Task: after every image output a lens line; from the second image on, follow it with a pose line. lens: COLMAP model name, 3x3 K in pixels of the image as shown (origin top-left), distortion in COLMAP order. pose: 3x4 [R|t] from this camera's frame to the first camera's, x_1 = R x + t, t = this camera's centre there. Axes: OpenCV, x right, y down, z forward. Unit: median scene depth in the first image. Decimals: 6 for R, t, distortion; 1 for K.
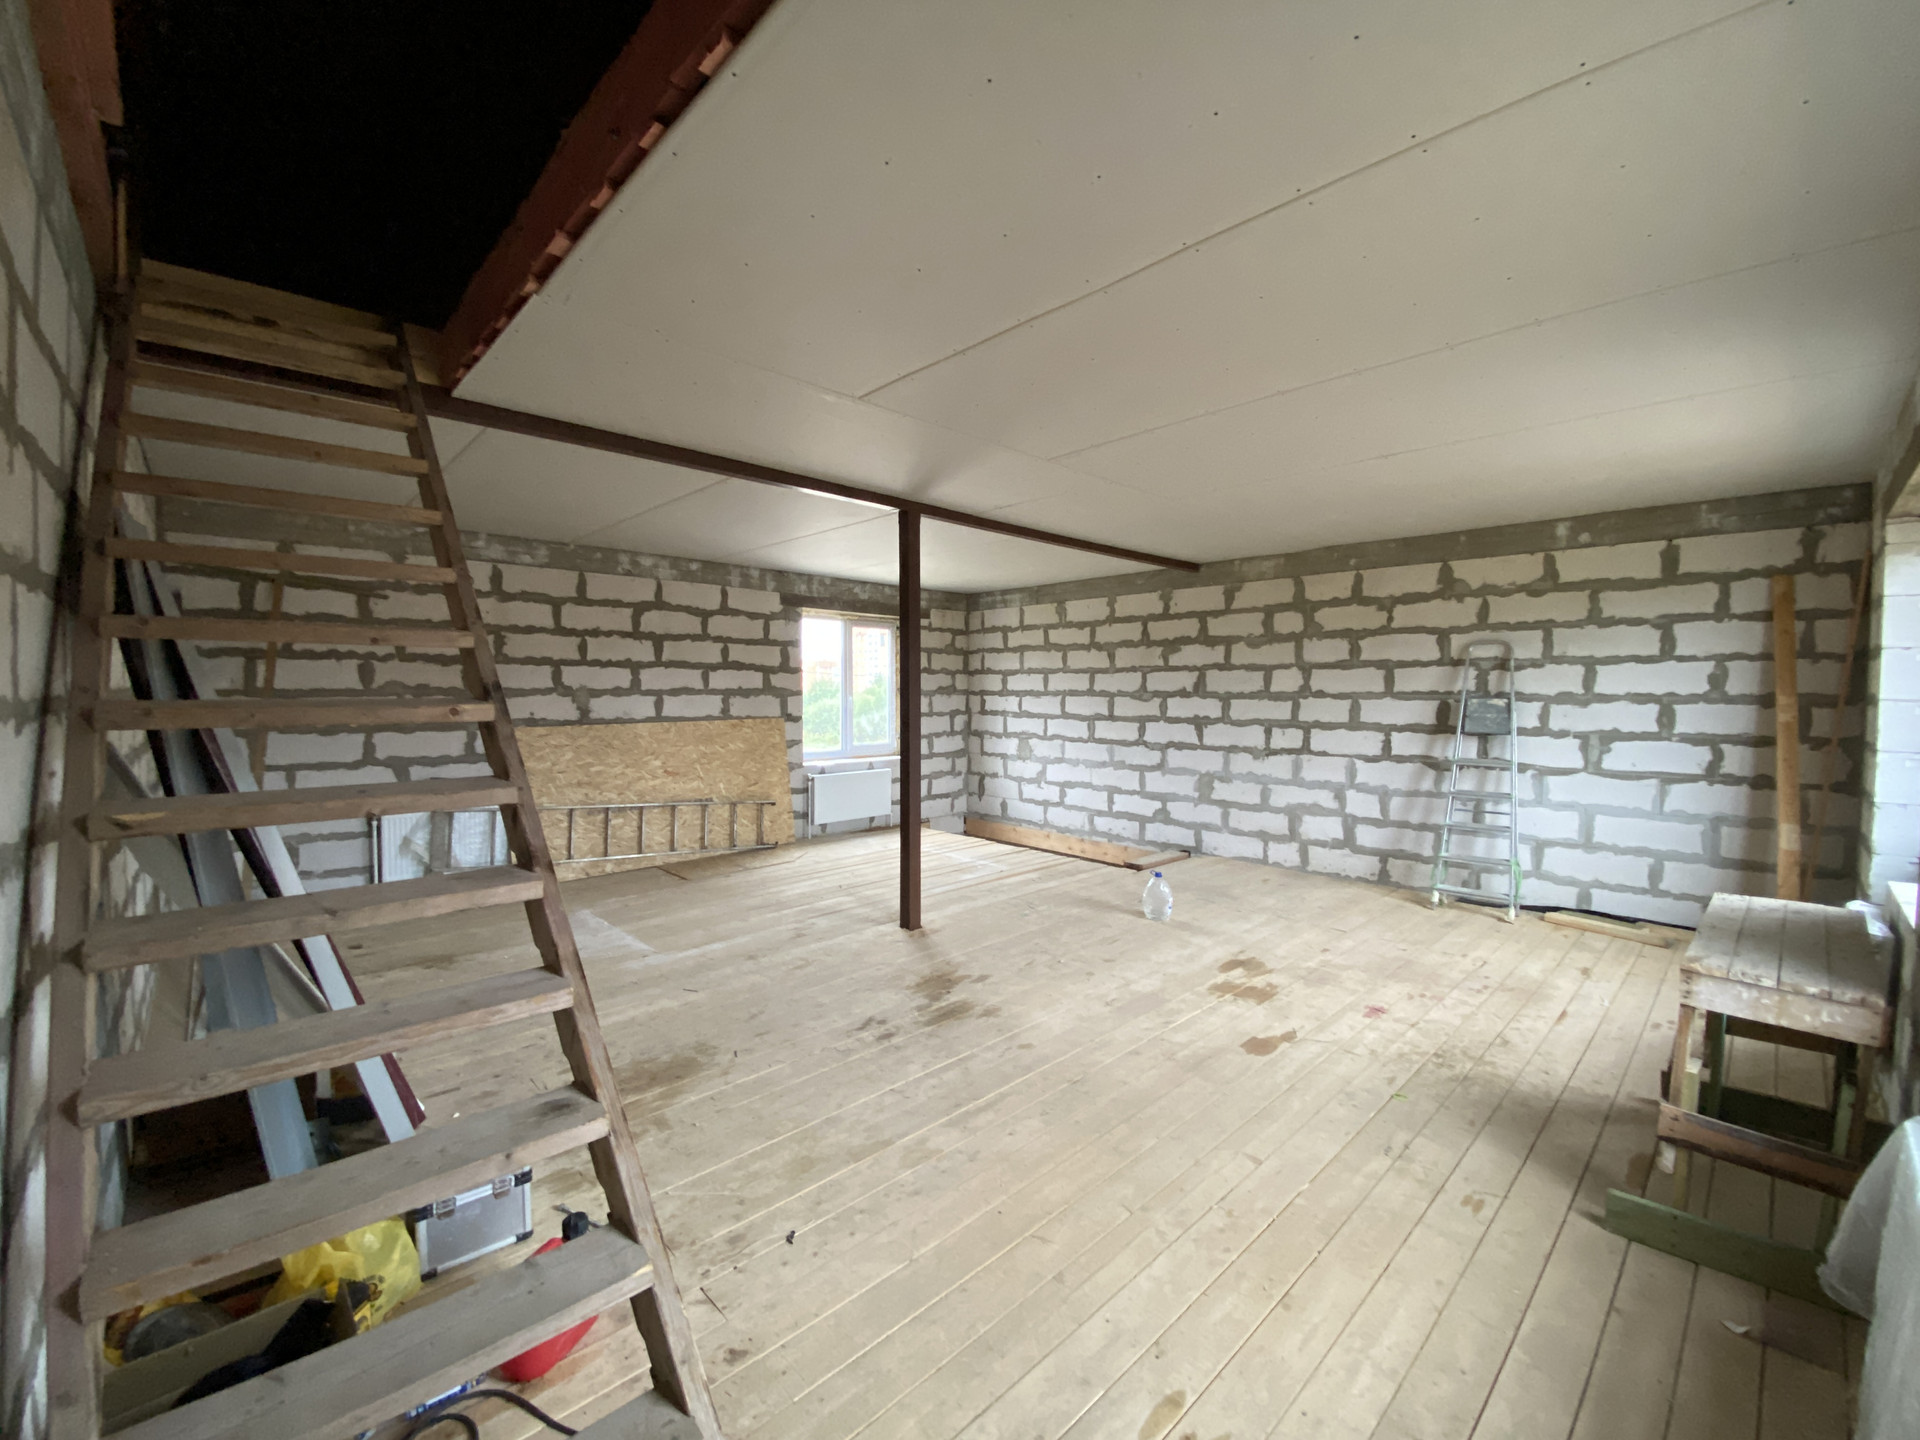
lens RADIAL K [[772.6, 0, 959.5], [0, 772.6, 721.5], [0, 0, 1]] dist [0.023155, -0.002998]
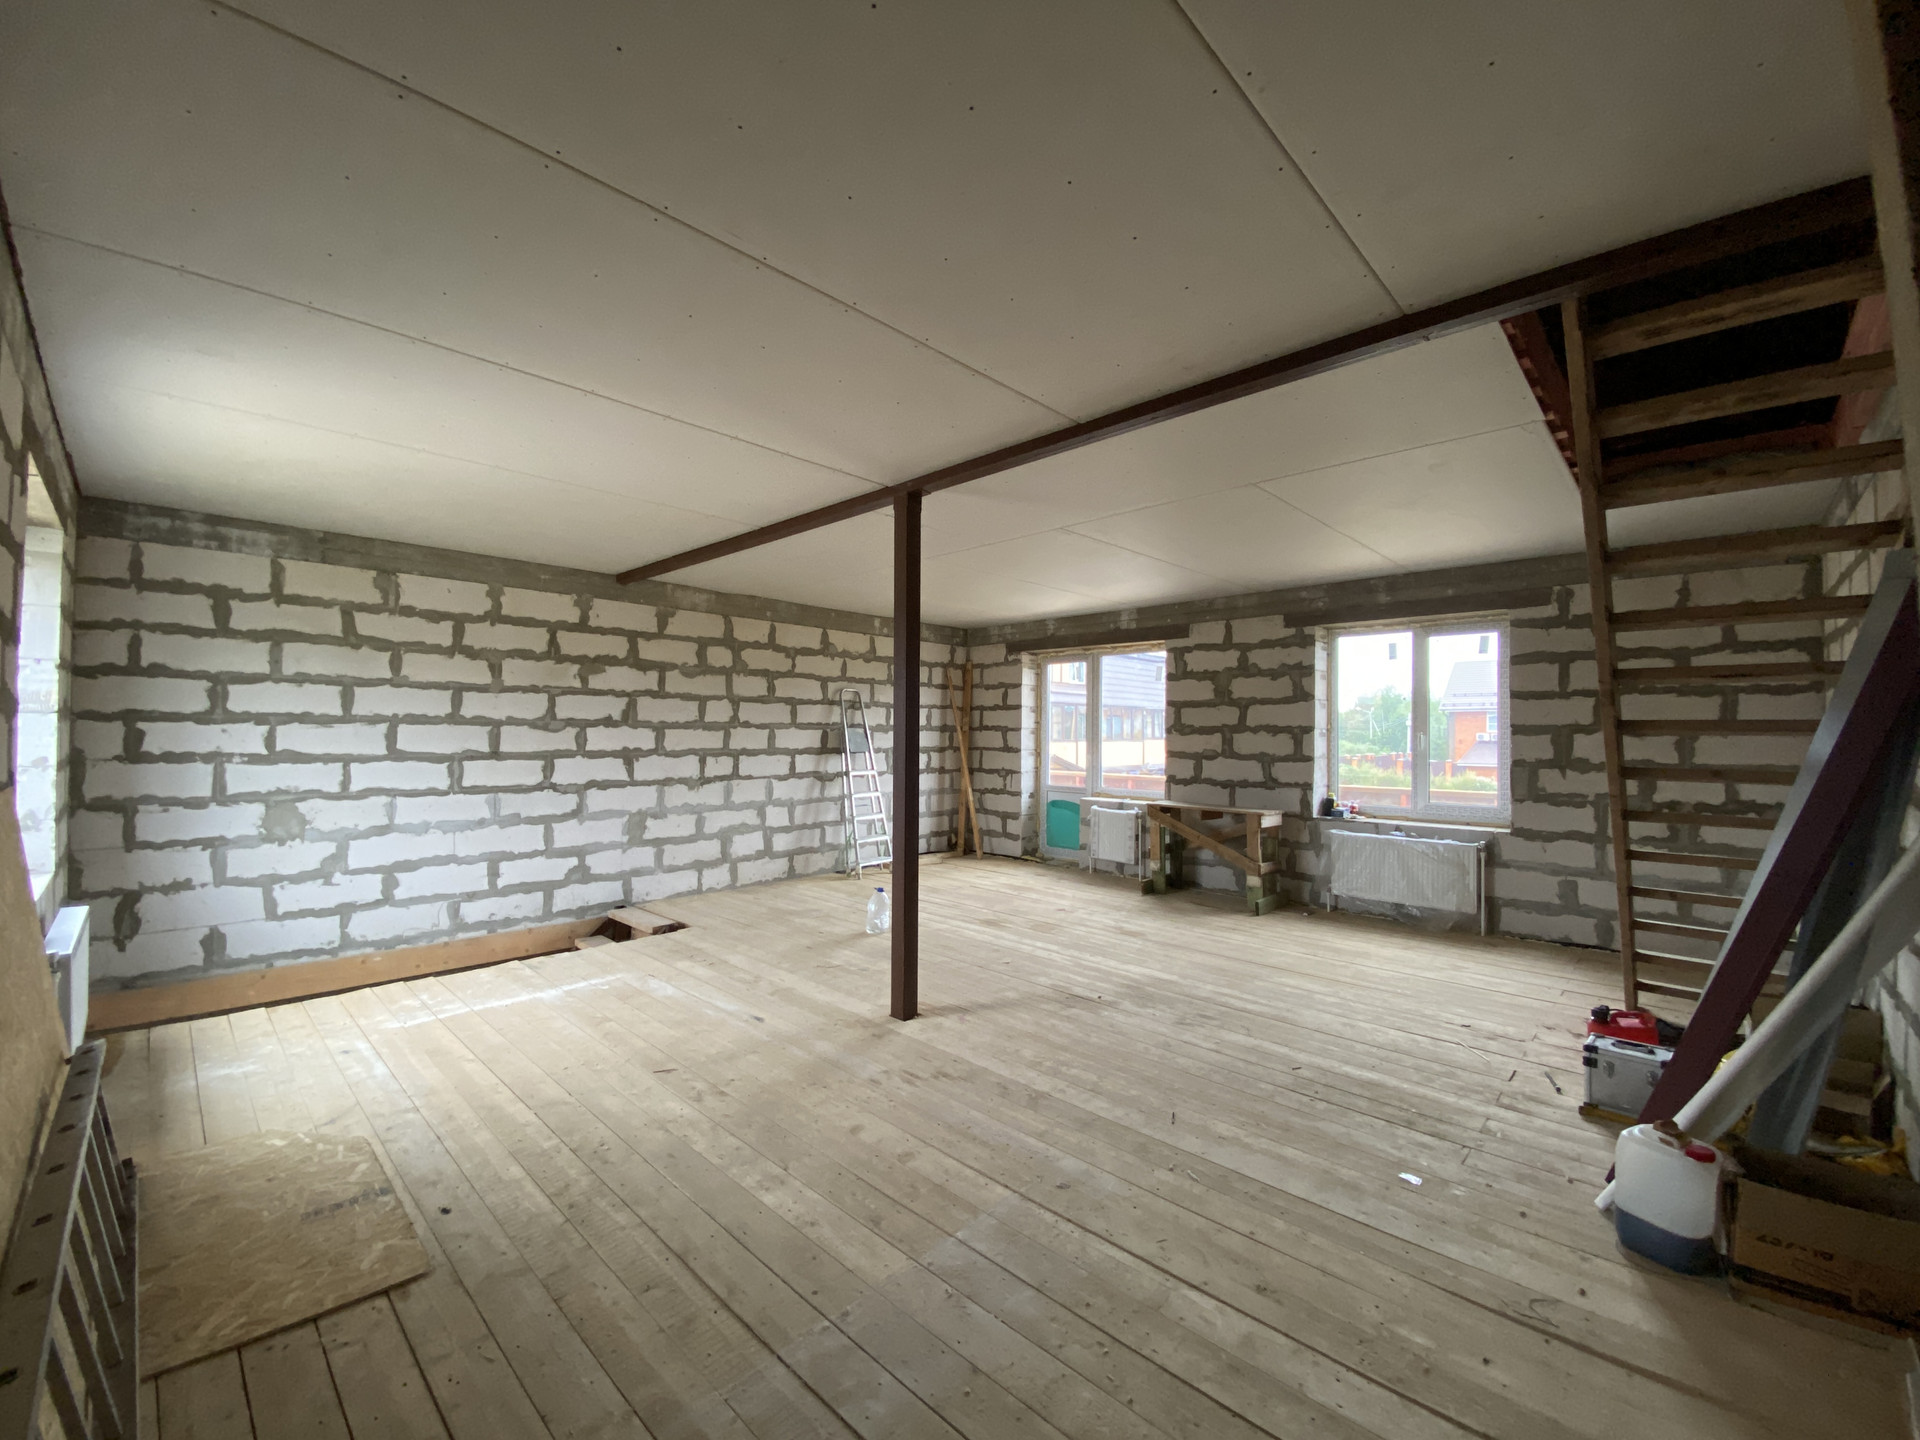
lens RADIAL K [[772.6, 0, 948.2], [0, 772.6, 729.8], [0, 0, 1]] dist [0.023155, -0.002998]
pose [[-0.046888, 0.000205, 0.998900, -0.566940], [0.031549, 0.999501, 0.001276, -0.016953], [-0.998402, 0.031574, -0.046871, 0.651538]]
